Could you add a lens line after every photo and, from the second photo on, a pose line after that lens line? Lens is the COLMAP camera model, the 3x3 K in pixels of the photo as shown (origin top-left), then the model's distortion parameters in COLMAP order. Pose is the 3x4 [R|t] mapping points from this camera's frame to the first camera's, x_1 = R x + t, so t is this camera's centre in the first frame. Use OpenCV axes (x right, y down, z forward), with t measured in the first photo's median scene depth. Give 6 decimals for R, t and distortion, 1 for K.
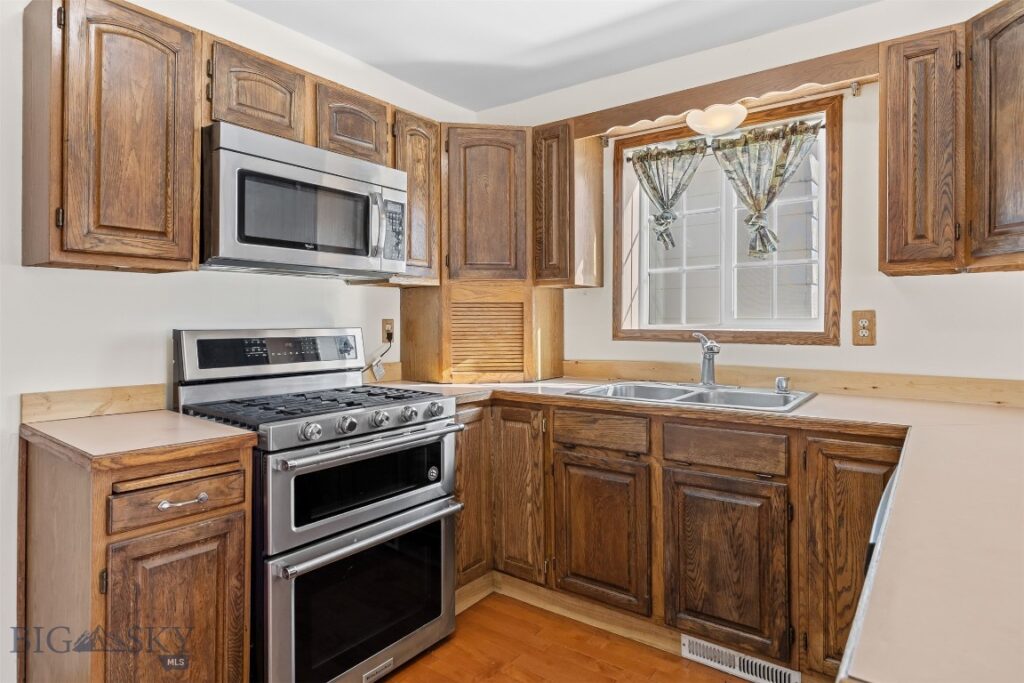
lens RADIAL K [[567.2, 0, 513.8], [0, 567.2, 319.1], [0, 0, 1]] dist [0.005123, -0.000030]
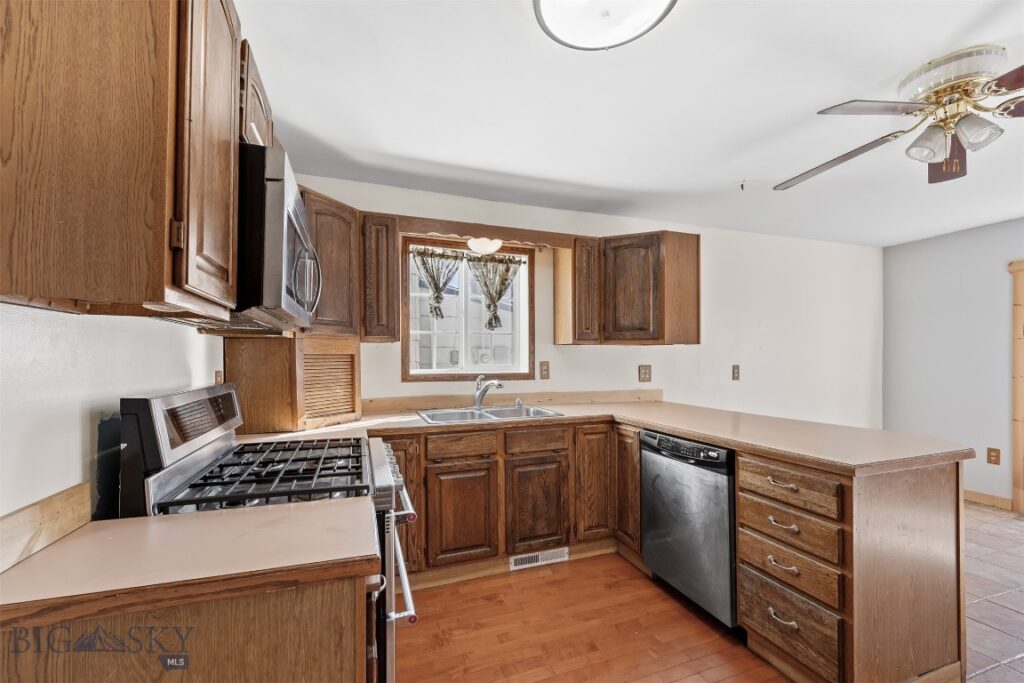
lens RADIAL K [[423.2, 0, 506.8], [0, 423.2, 355.3], [0, 0, 1]] dist [0.000931, 0.000227]
pose [[0.554542, 0.005601, 0.832137, -0.660566], [0.000362, 0.999976, -0.006972, -0.025435], [-0.832156, 0.004167, 0.554526, 0.284113]]
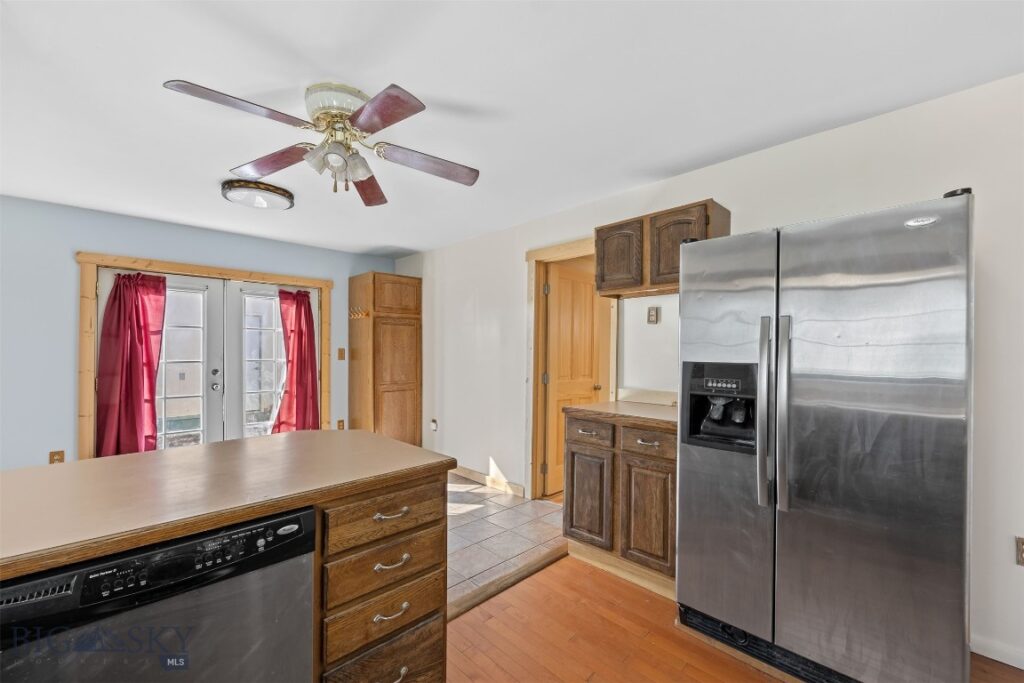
lens RADIAL K [[423.2, 0, 506.8], [0, 423.2, 355.3], [0, 0, 1]] dist [0.000931, 0.000227]
pose [[-0.987464, -0.004213, 0.157785, -0.049897], [-0.002295, 0.999921, 0.012334, -0.036090], [-0.157825, 0.011817, -0.987396, 0.837538]]
